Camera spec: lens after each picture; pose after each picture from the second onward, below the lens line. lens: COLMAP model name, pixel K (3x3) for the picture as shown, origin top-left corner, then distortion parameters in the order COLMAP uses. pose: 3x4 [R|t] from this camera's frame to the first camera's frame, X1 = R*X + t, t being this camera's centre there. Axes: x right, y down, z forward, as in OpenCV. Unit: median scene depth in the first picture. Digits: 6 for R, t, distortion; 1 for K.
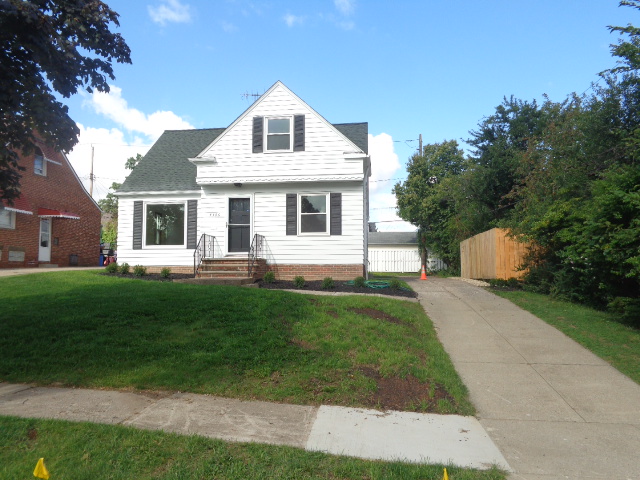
lens RADIAL K [[475.3, 0, 320.0], [0, 475.3, 240.0], [0, 0, 1]] dist [-0.000045, 0.002275]
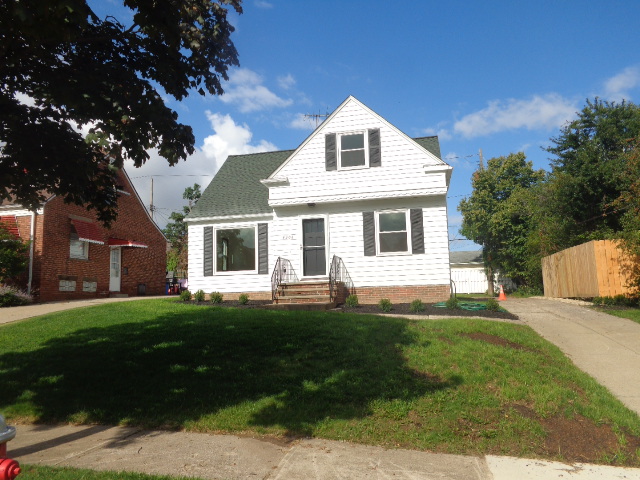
lens RADIAL K [[475.3, 0, 320.0], [0, 475.3, 240.0], [0, 0, 1]] dist [-0.000045, 0.002275]
pose [[0.994898, -0.036822, -0.093923, -0.068598], [0.031916, 0.998073, -0.053212, 0.005584], [0.095702, 0.049942, 0.994156, 0.053909]]
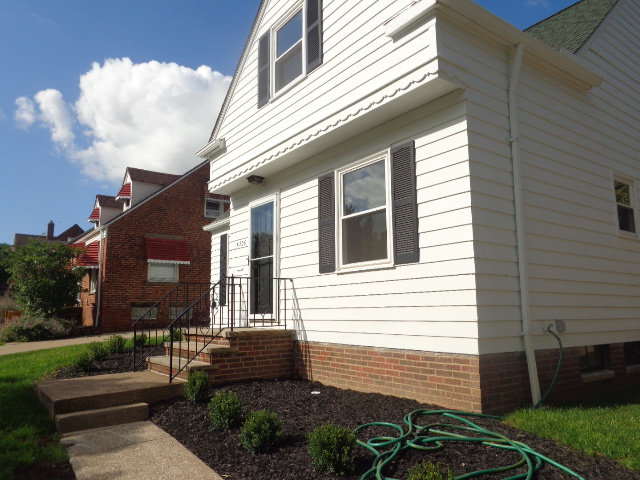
lens RADIAL K [[475.3, 0, 320.0], [0, 475.3, 240.0], [0, 0, 1]] dist [-0.000045, 0.002275]
pose [[0.672811, -0.114876, -0.730841, 0.241231], [0.065780, 0.993247, -0.095564, 0.000699], [0.736884, 0.016222, 0.675824, 0.711914]]
